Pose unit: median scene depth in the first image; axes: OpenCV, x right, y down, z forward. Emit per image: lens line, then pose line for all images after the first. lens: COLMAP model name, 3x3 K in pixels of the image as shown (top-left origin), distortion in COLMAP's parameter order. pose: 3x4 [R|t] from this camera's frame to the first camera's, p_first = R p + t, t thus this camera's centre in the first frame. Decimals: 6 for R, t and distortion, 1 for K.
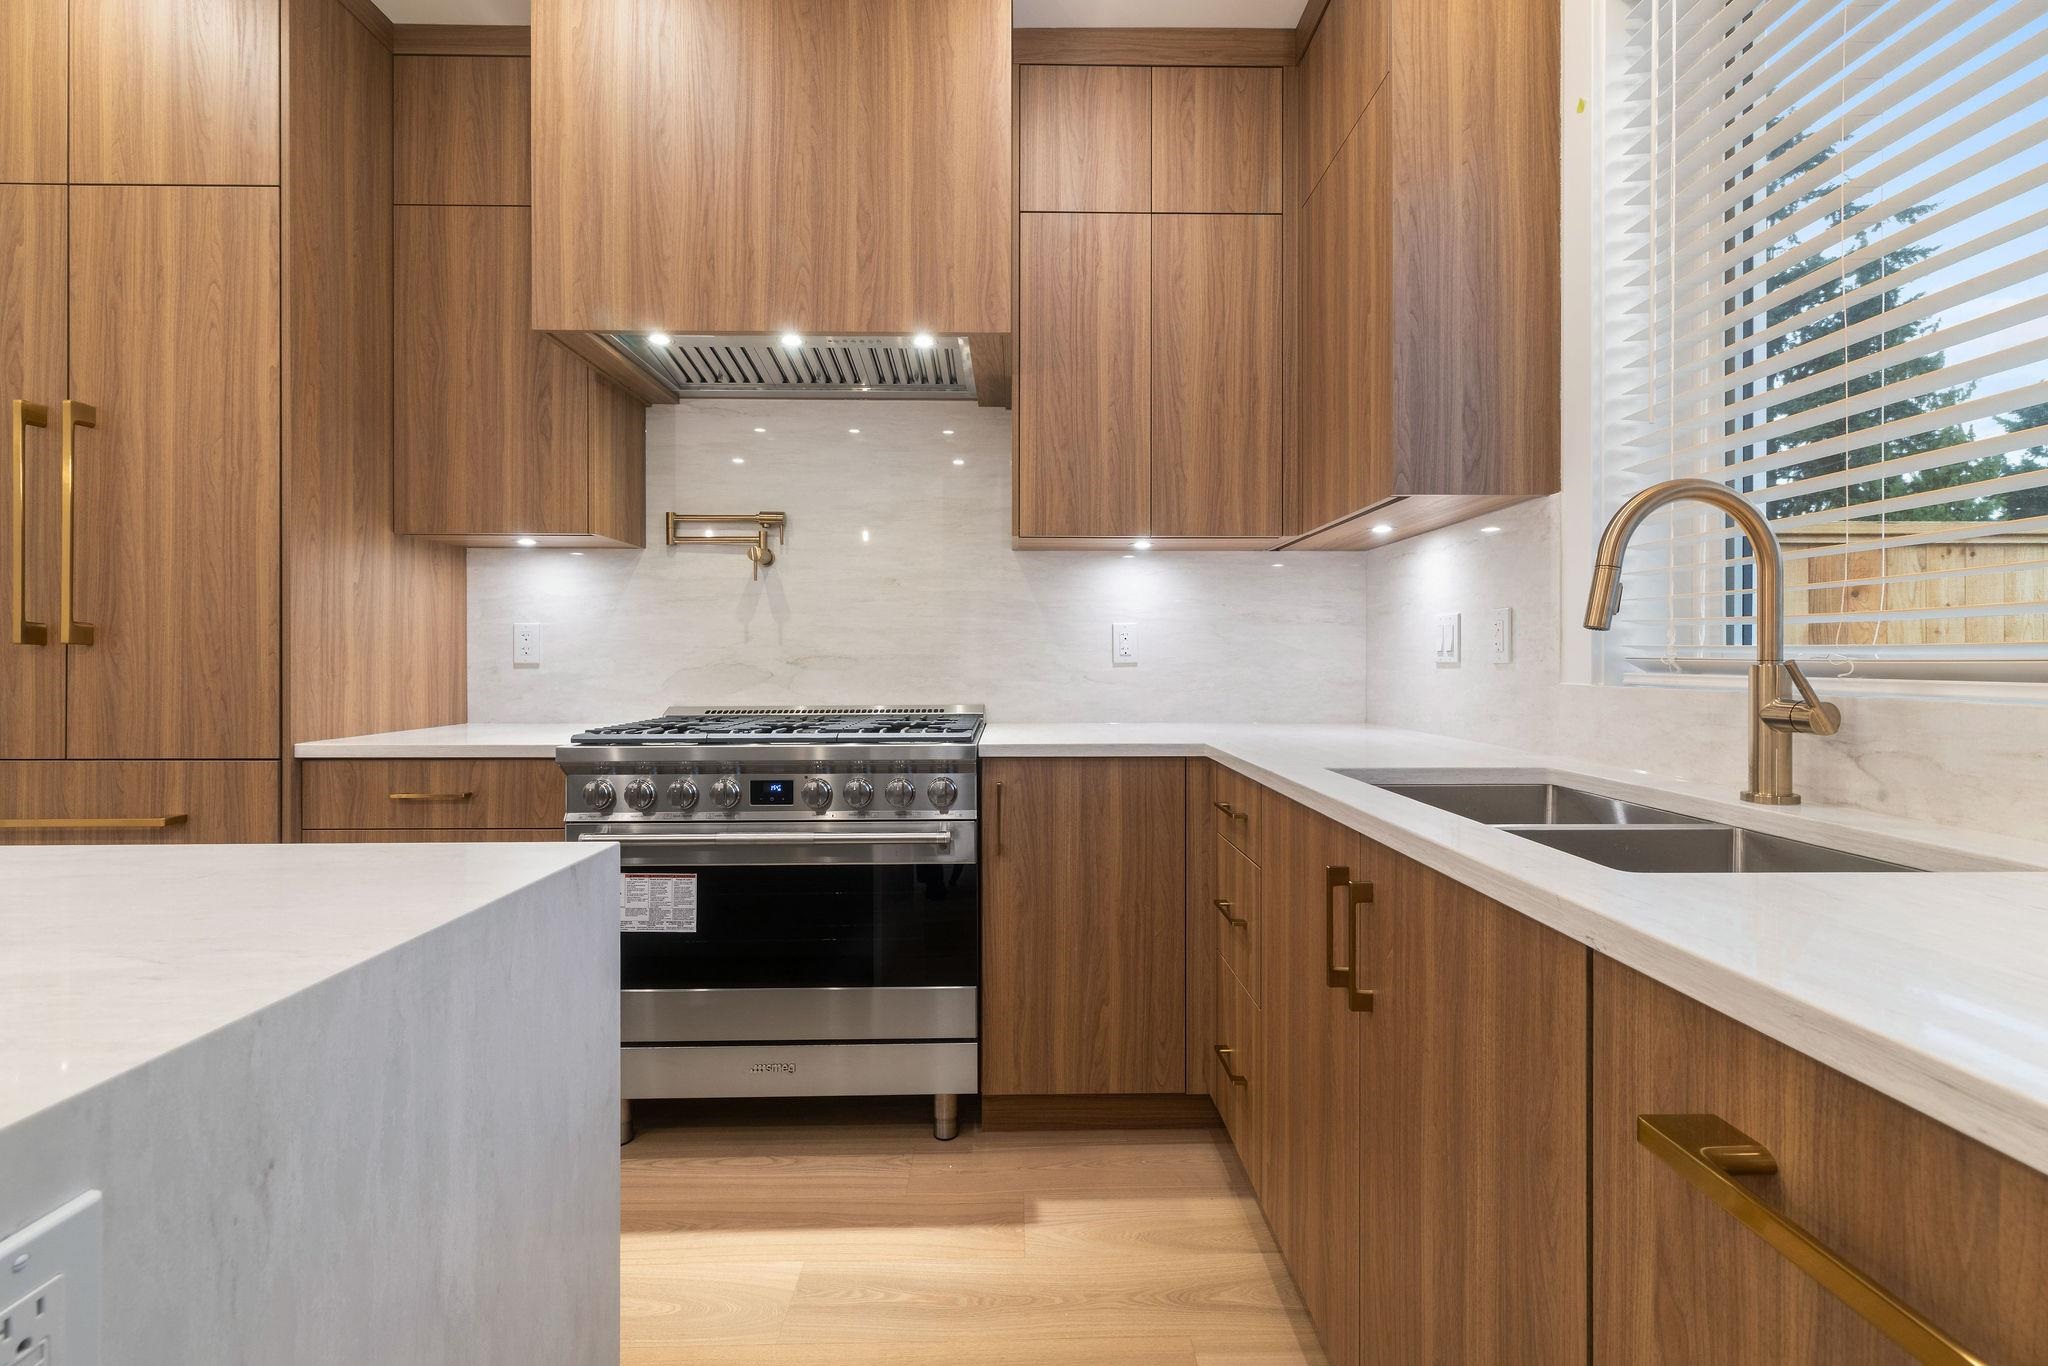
lens RADIAL K [[882.3, 0, 1025.6], [0, 882.3, 660.9], [0, 0, 1]] dist [0.001485, 0.000445]
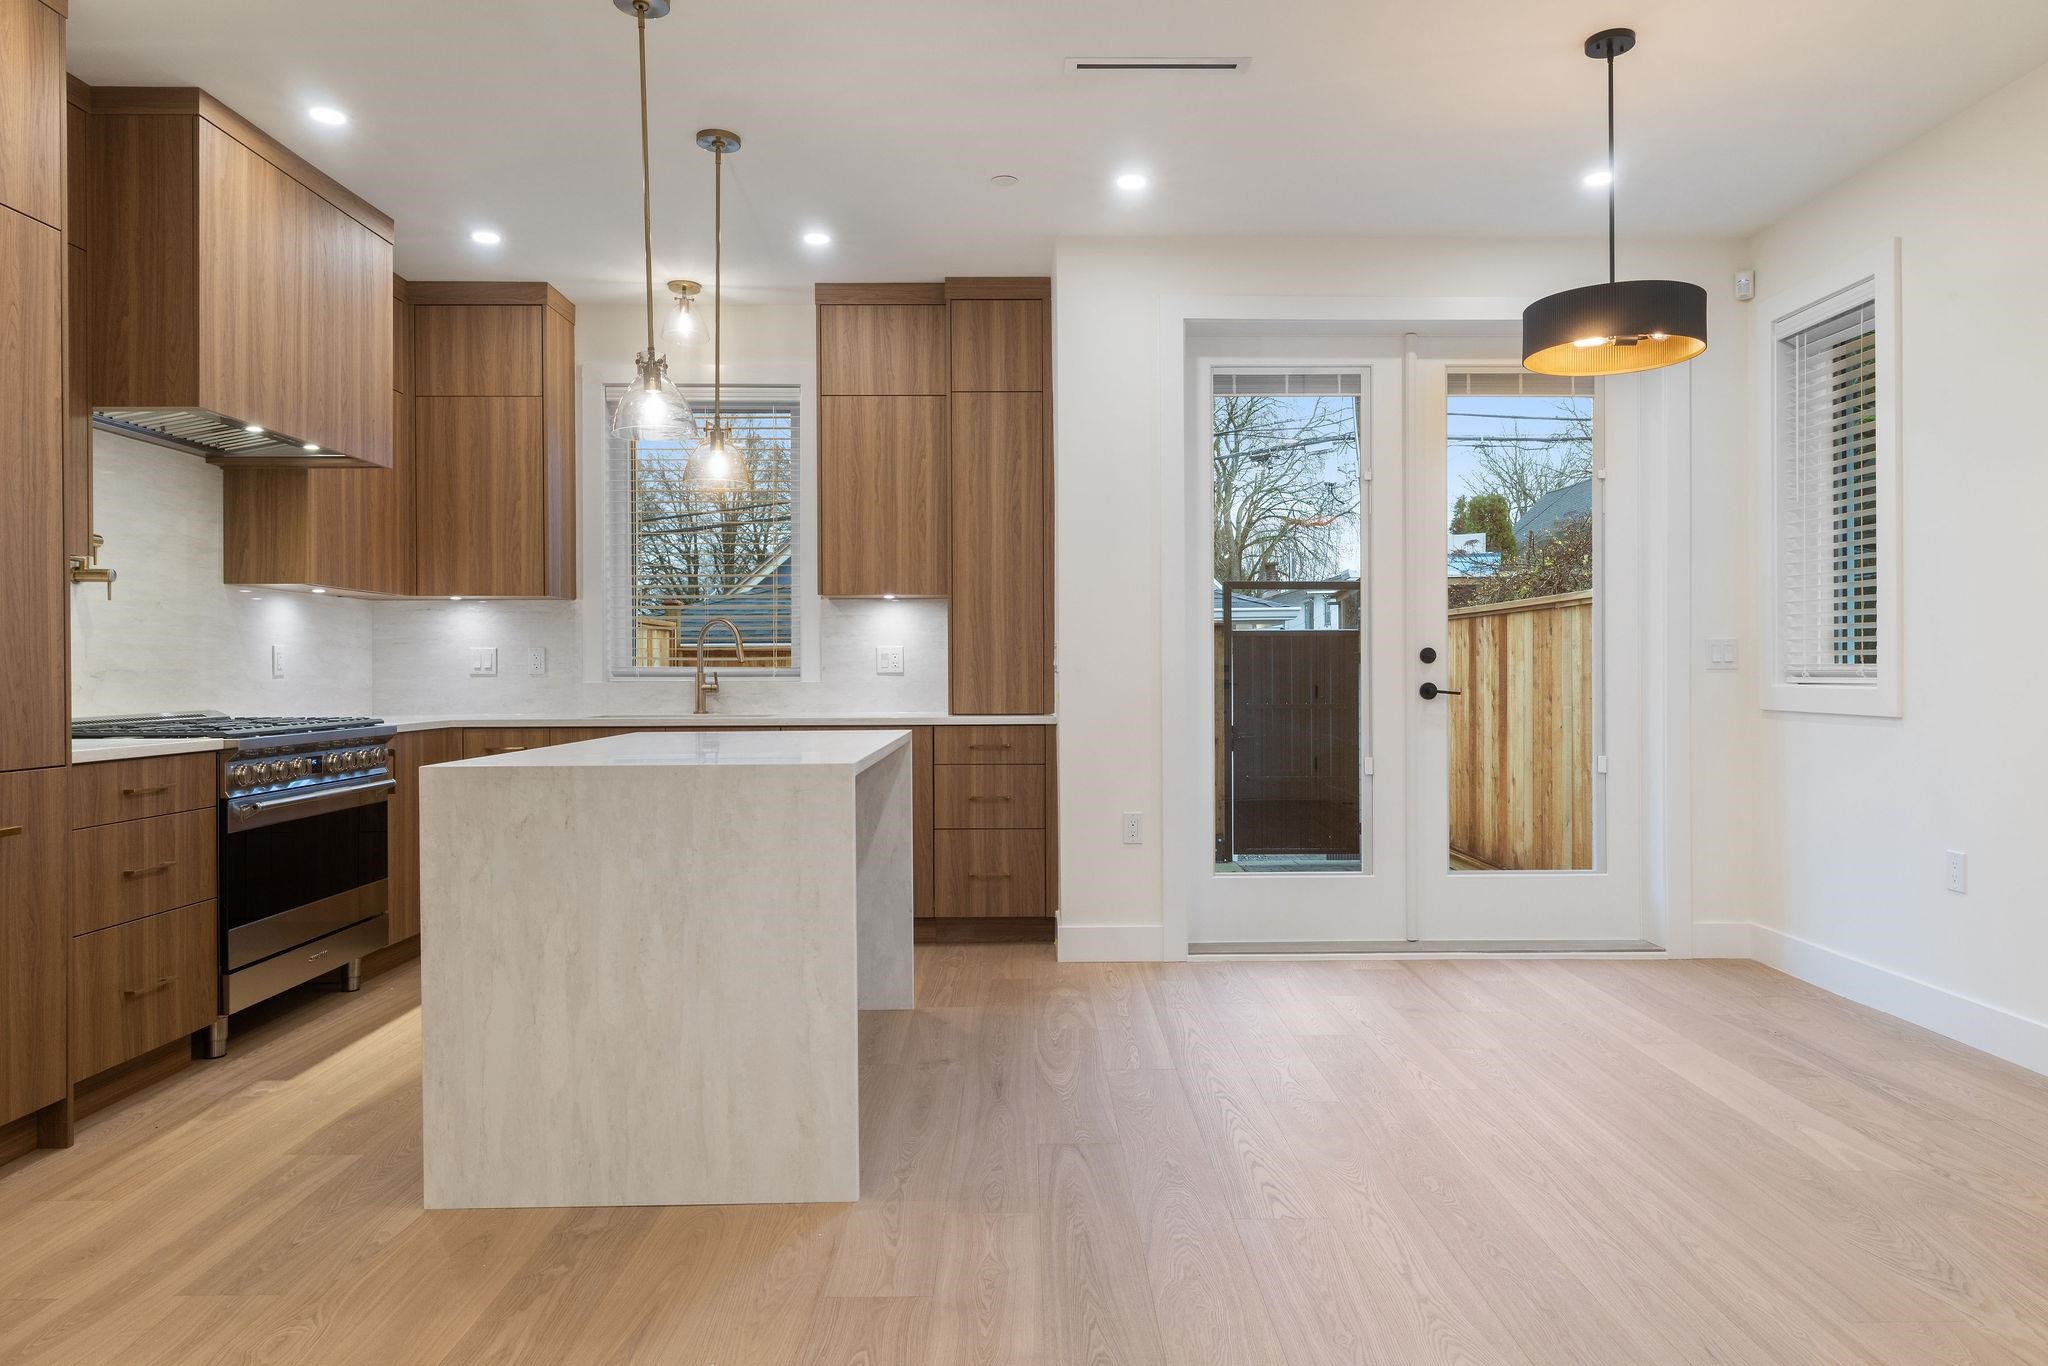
lens RADIAL K [[1270.3, 0, 1028.8], [0, 1270.3, 692.4], [0, 0, 1]] dist [0.001984, -0.001338]
pose [[0.010284, -0.016283, 0.999815, -2.380348], [0.001587, 0.999866, 0.016267, -0.000783], [-0.999946, 0.001420, 0.010308, -0.188211]]
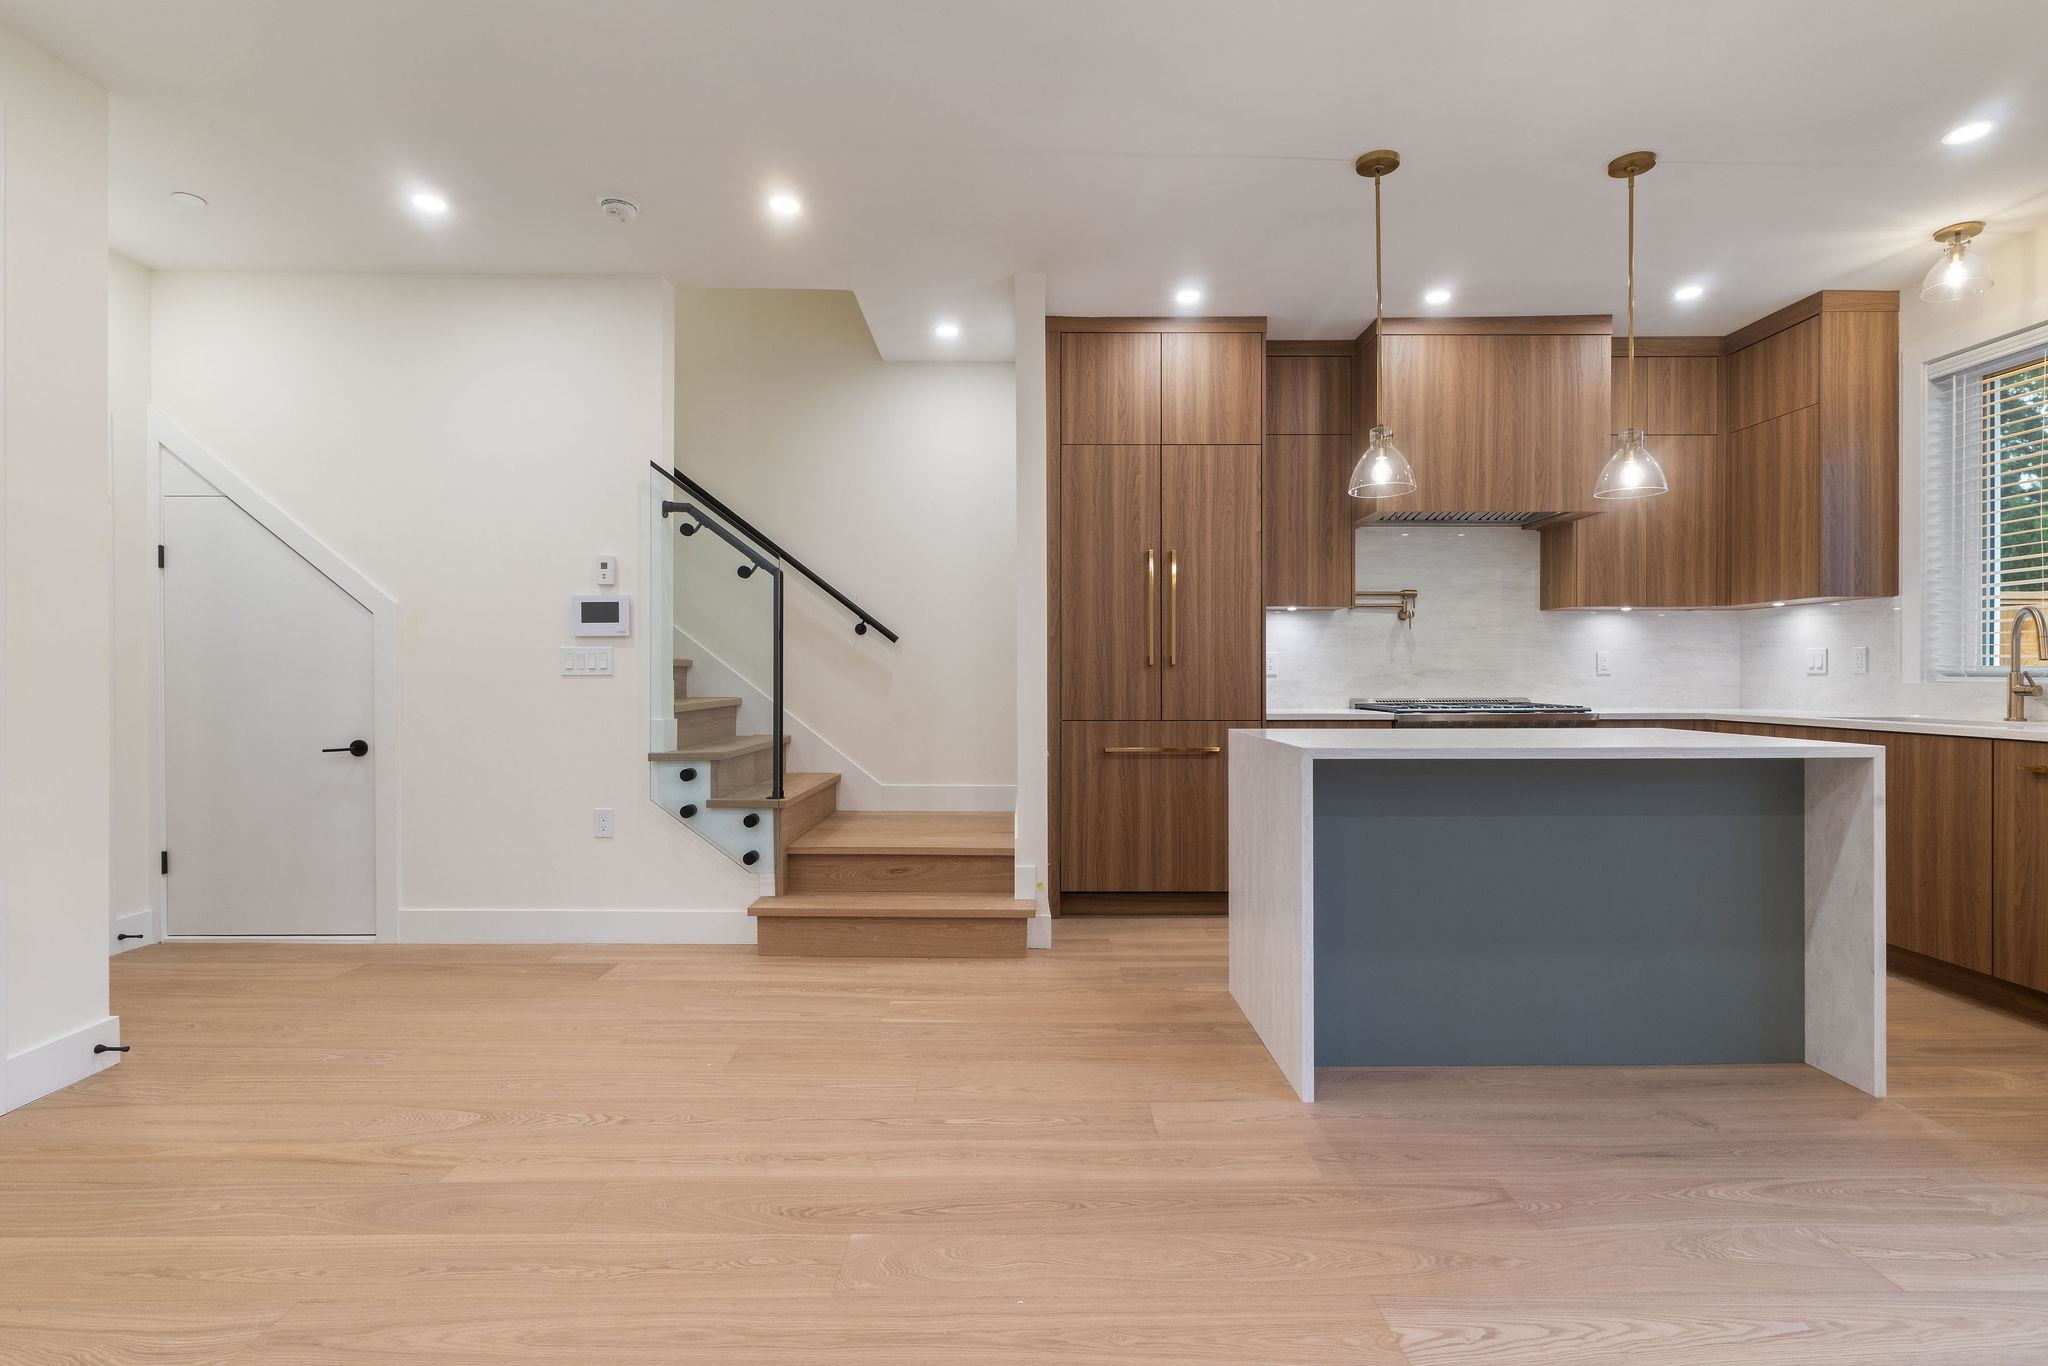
lens RADIAL K [[957.8, 0, 1024.0], [0, 957.8, 680.6], [0, 0, 1]] dist [-0.005149, -0.000648]
pose [[0.999742, -0.001044, -0.022682, -1.352290], [0.001190, 0.999979, 0.006443, 0.002784], [0.022675, -0.006469, 0.999722, -1.268109]]
